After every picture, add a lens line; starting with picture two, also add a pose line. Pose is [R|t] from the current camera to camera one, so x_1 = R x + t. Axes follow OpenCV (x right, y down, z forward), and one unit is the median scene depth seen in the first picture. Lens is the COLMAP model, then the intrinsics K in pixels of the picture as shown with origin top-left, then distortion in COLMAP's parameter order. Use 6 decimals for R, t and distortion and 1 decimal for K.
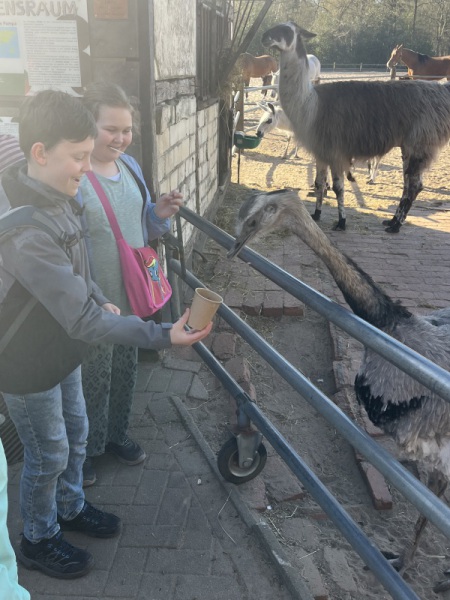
lens RADIAL K [[600.6, 0, 225.0], [0, 600.6, 298.8], [0, 0, 1]] dist [0.012873, 0.000000]
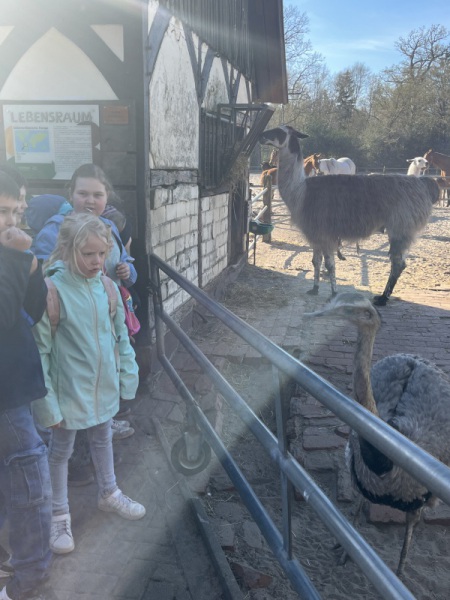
lens RADIAL K [[600.6, 0, 224.8], [0, 600.6, 314.0], [0, 0, 1]] dist [0.012873, 0.000000]
pose [[0.995300, 0.022765, -0.094130, 0.152367], [-0.035259, 0.990452, -0.133275, 0.101403], [0.090197, 0.135968, 0.986599, -0.197399]]
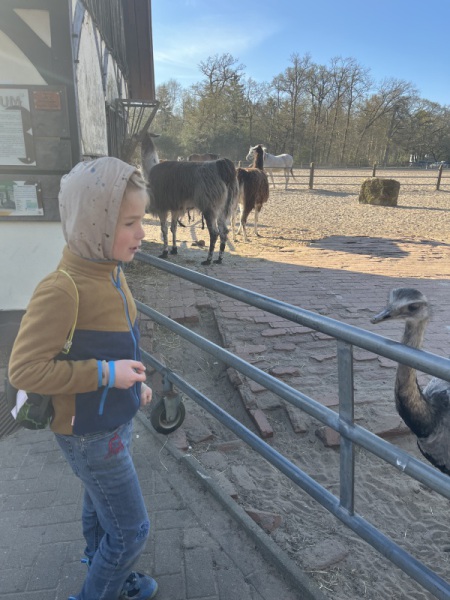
lens RADIAL K [[445.7, 0, 228.2], [0, 445.7, 301.9], [0, 0, 1]] dist [0.033144, -0.045313]
pose [[0.973240, -0.066247, 0.220033, -0.033971], [0.081082, 0.994955, -0.059079, 0.055371], [-0.215009, 0.075338, 0.973702, -0.045163]]
